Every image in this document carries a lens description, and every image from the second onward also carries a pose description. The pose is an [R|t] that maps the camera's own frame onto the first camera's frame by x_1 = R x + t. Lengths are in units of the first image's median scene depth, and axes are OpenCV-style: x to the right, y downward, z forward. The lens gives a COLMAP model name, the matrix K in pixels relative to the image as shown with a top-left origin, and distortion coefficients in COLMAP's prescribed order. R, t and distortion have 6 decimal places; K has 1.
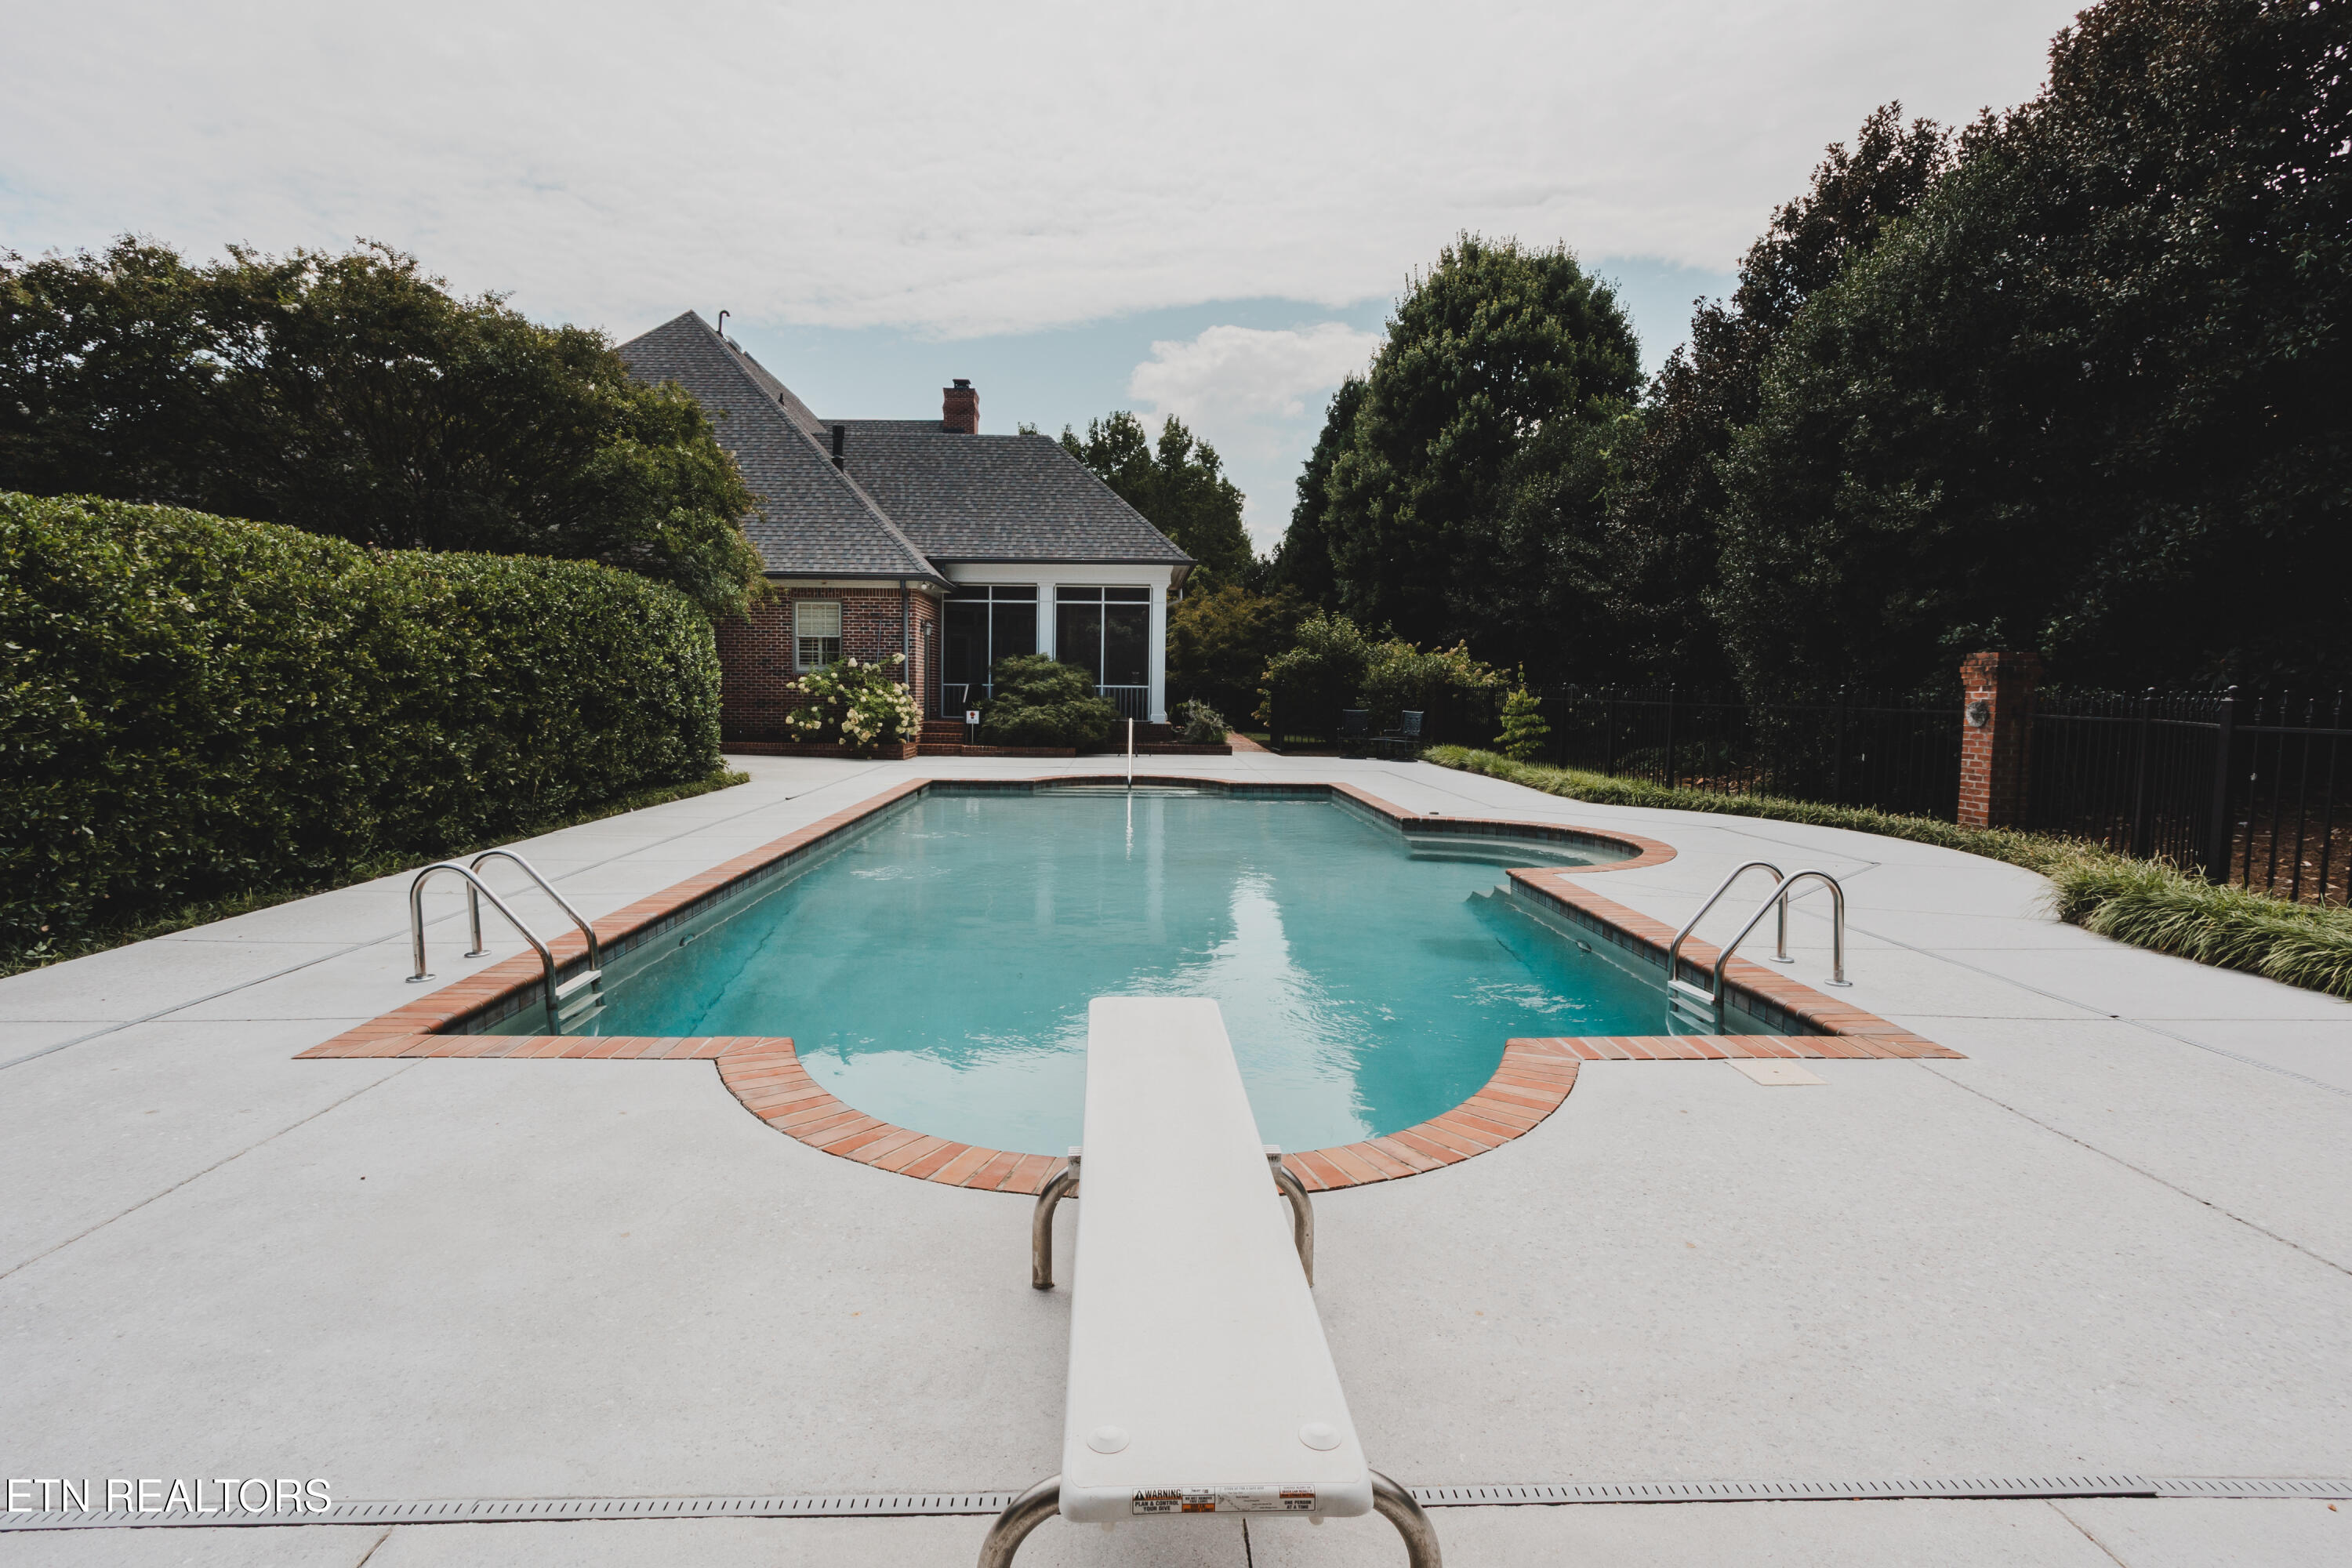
lens RADIAL K [[1085.6, 0, 1171.3], [0, 1085.6, 774.0], [0, 0, 1]] dist [-0.033246, 0.003843]
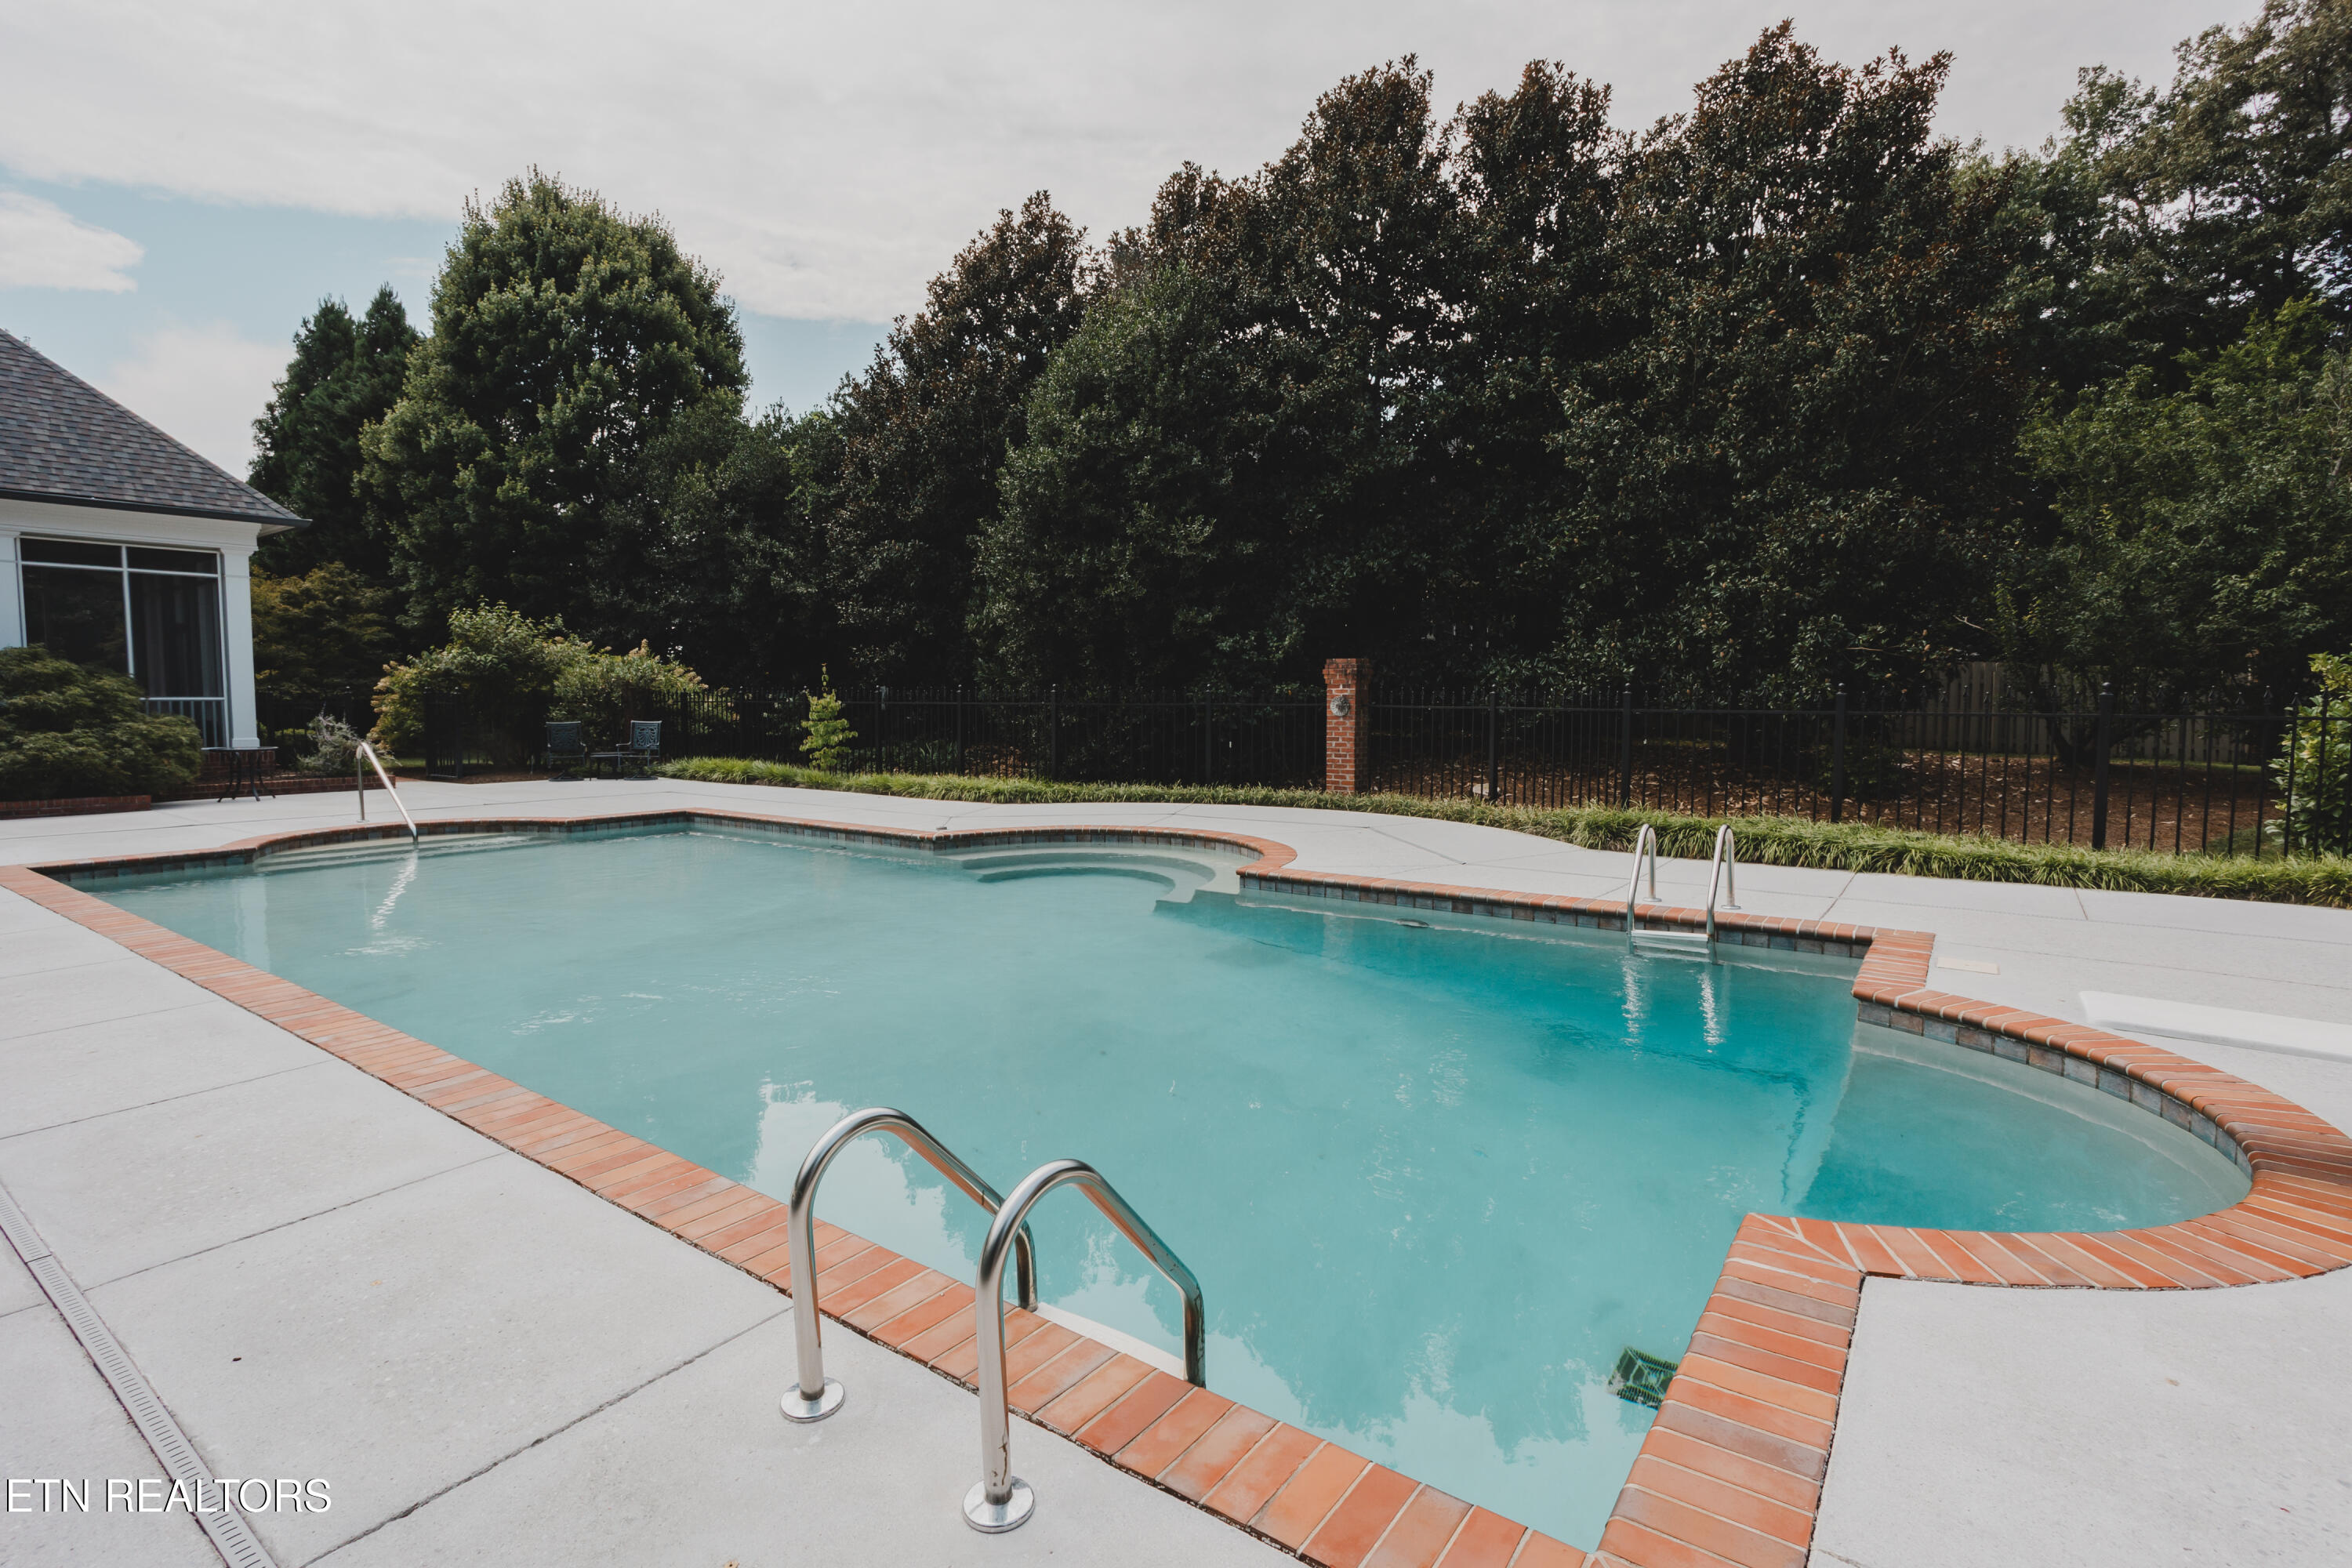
lens RADIAL K [[1085.6, 0, 1166.8], [0, 1085.6, 775.7], [0, 0, 1]] dist [-0.033246, 0.003843]
pose [[0.636654, -0.067658, 0.768176, -0.183568], [0.071374, 0.997038, 0.028662, -0.011587], [-0.767840, 0.036580, 0.639597, 0.152385]]
